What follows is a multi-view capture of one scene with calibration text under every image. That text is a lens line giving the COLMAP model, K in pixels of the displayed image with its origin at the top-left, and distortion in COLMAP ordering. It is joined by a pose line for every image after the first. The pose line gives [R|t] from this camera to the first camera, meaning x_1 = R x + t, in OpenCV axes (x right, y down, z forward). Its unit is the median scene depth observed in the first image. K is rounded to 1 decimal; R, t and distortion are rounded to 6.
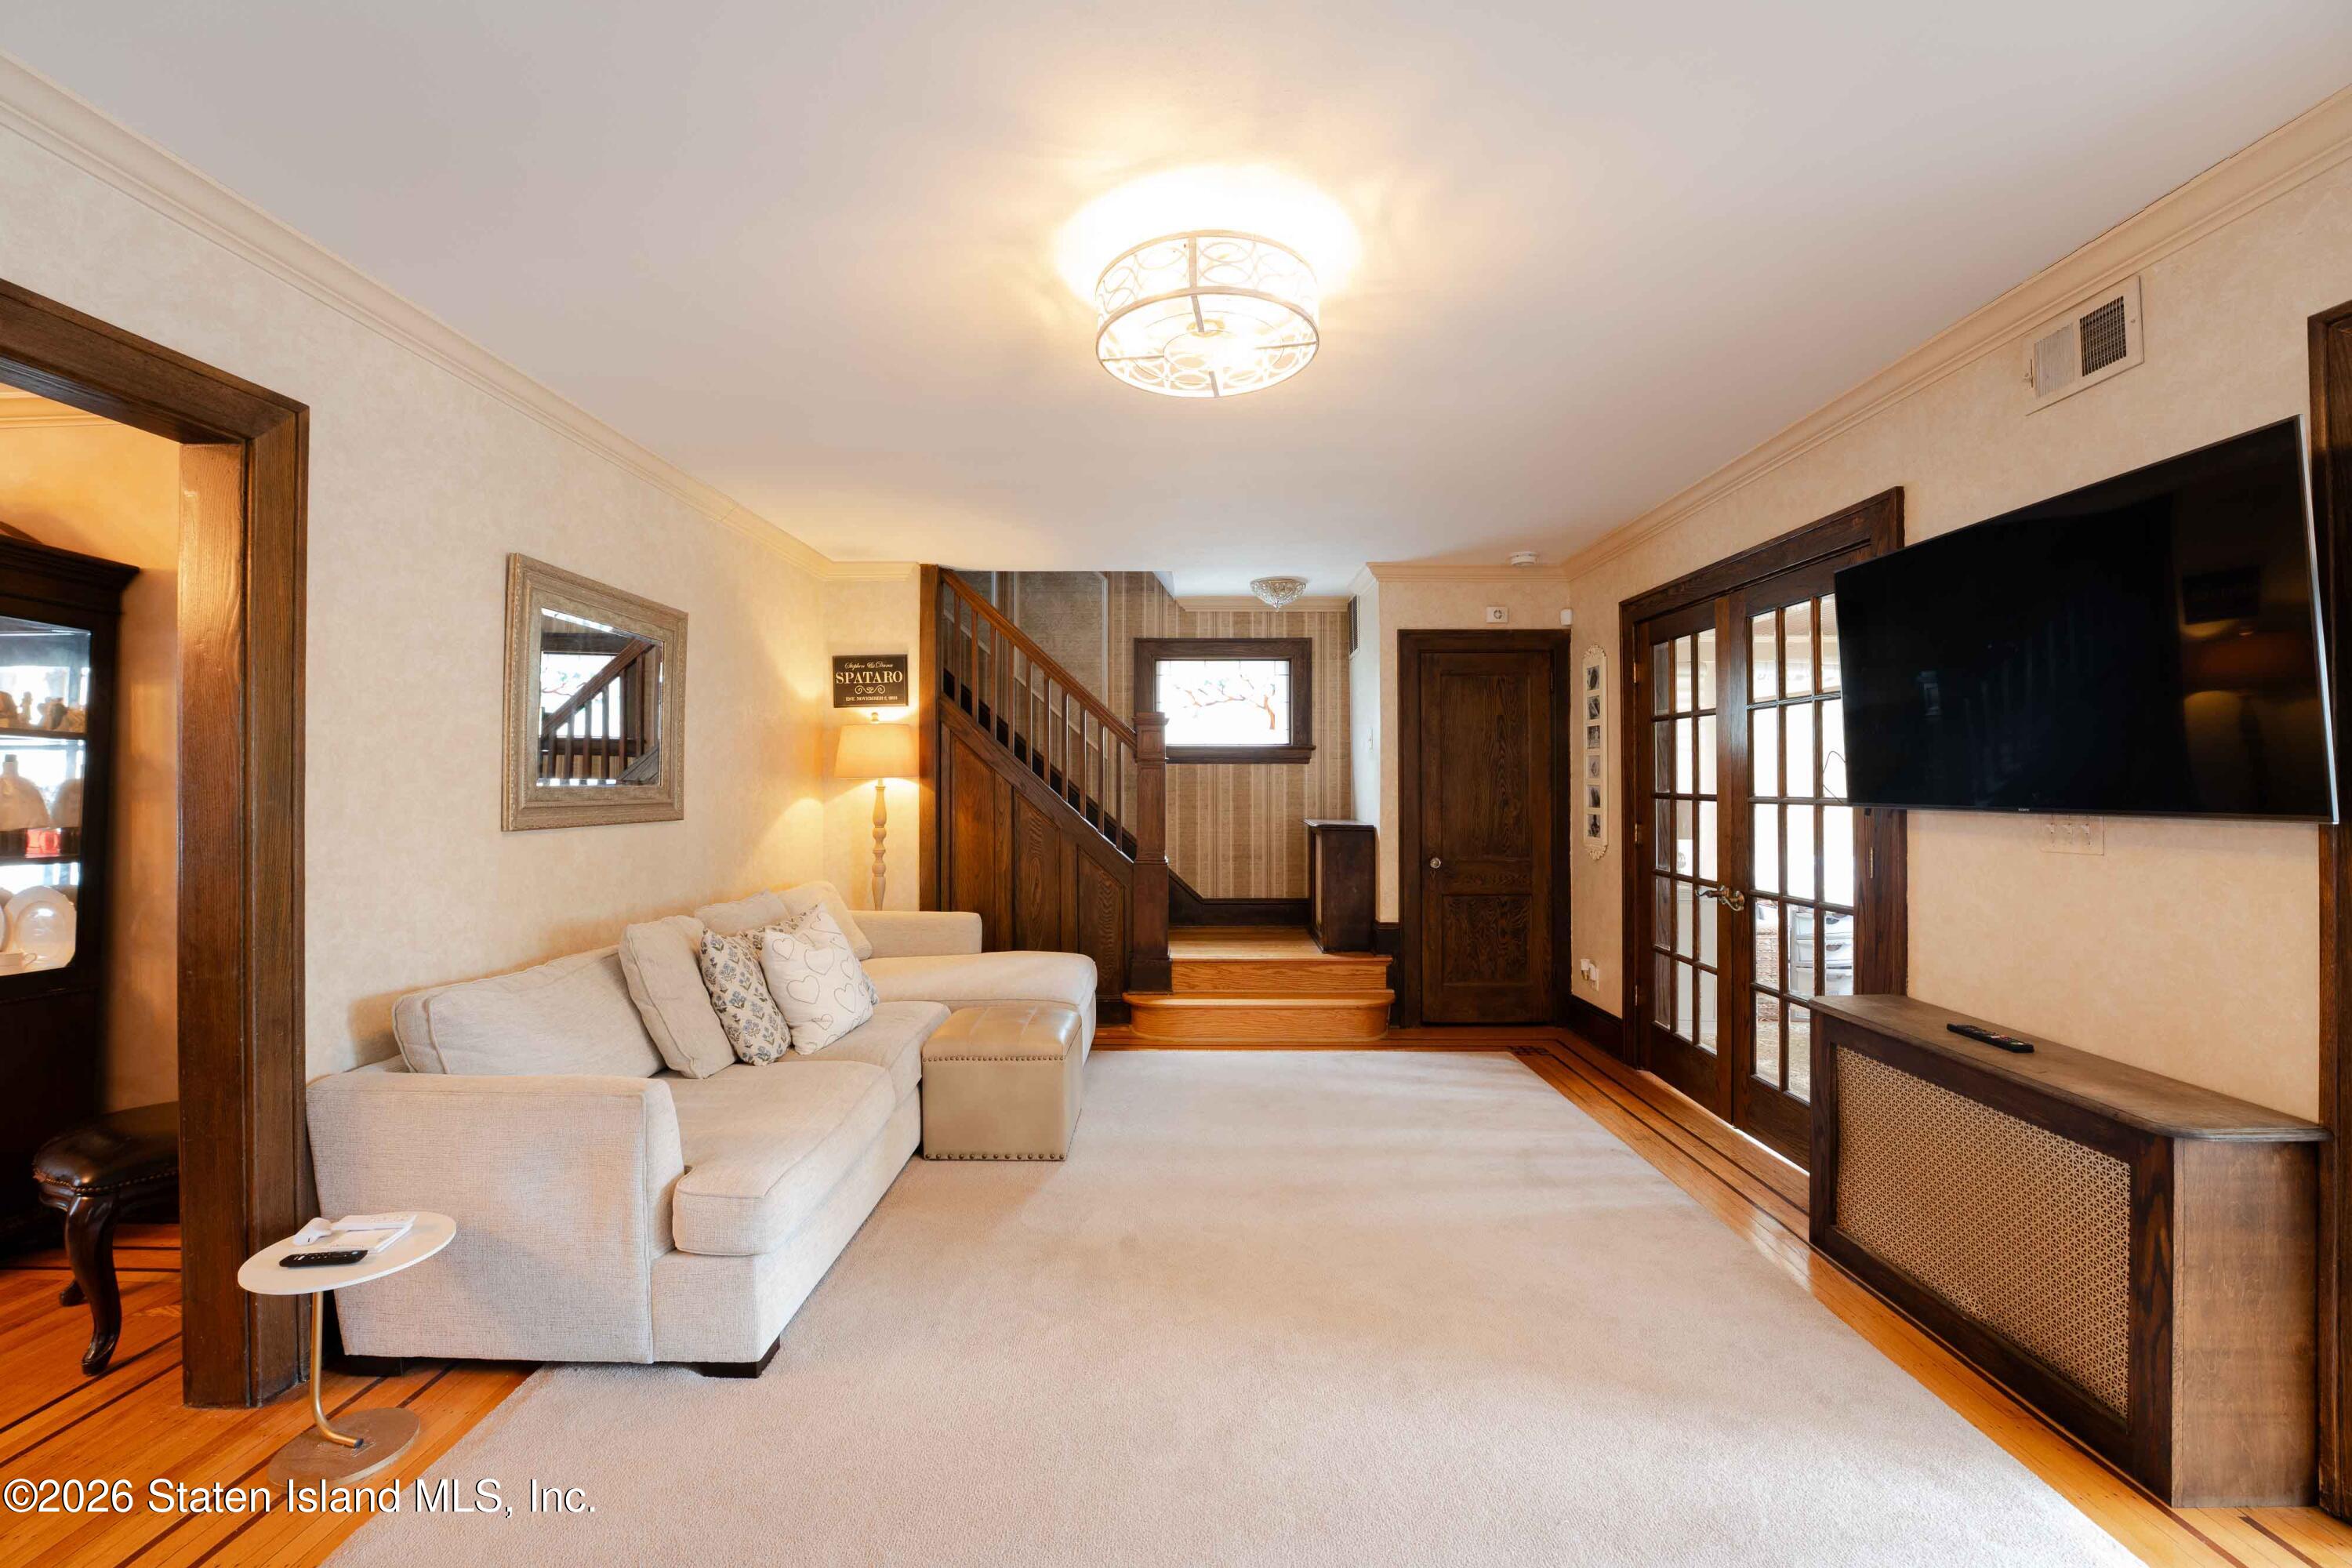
lens RADIAL K [[968.1, 0, 1166.8], [0, 968.1, 770.6], [0, 0, 1]] dist [-0.027913, 0.000212]
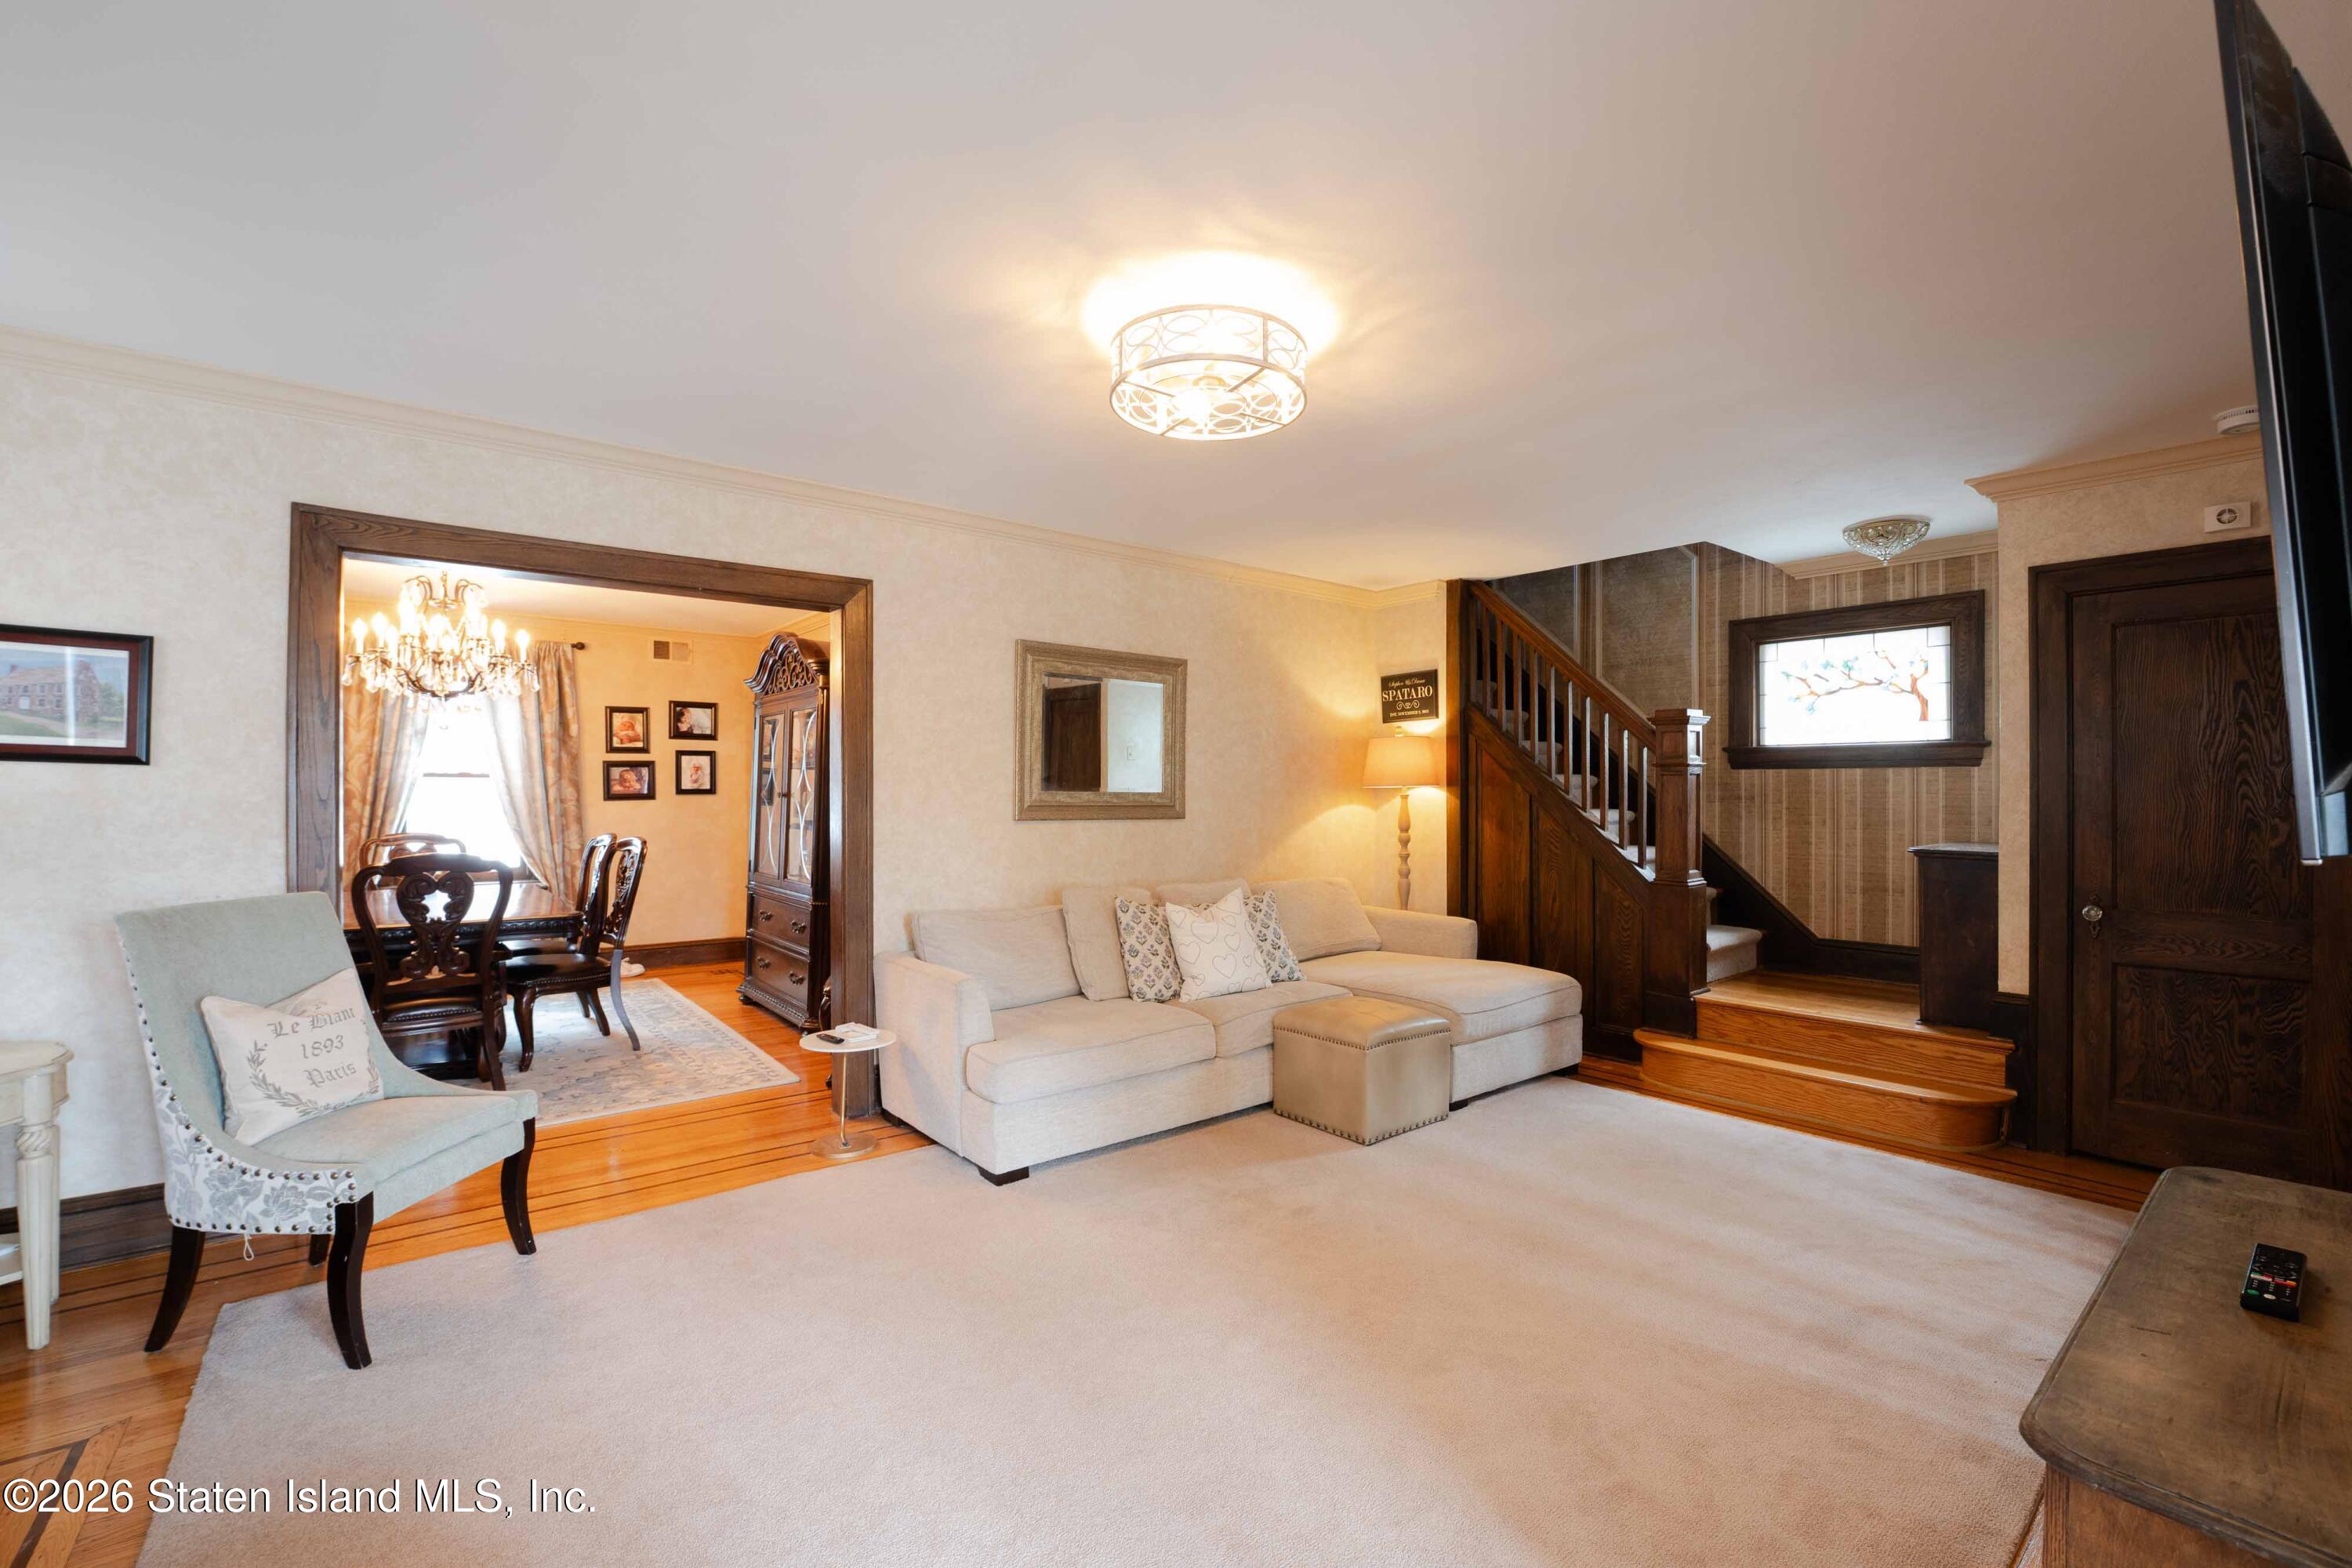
lens RADIAL K [[1002.3, 0, 1188.5], [0, 1002.3, 795.0], [0, 0, 1]] dist [-0.022076, -0.000083]
pose [[0.641854, 0.002605, -0.766822, 0.391781], [0.005869, 0.999948, 0.008309, 0.005810], [0.766804, -0.009834, 0.641806, 0.095131]]
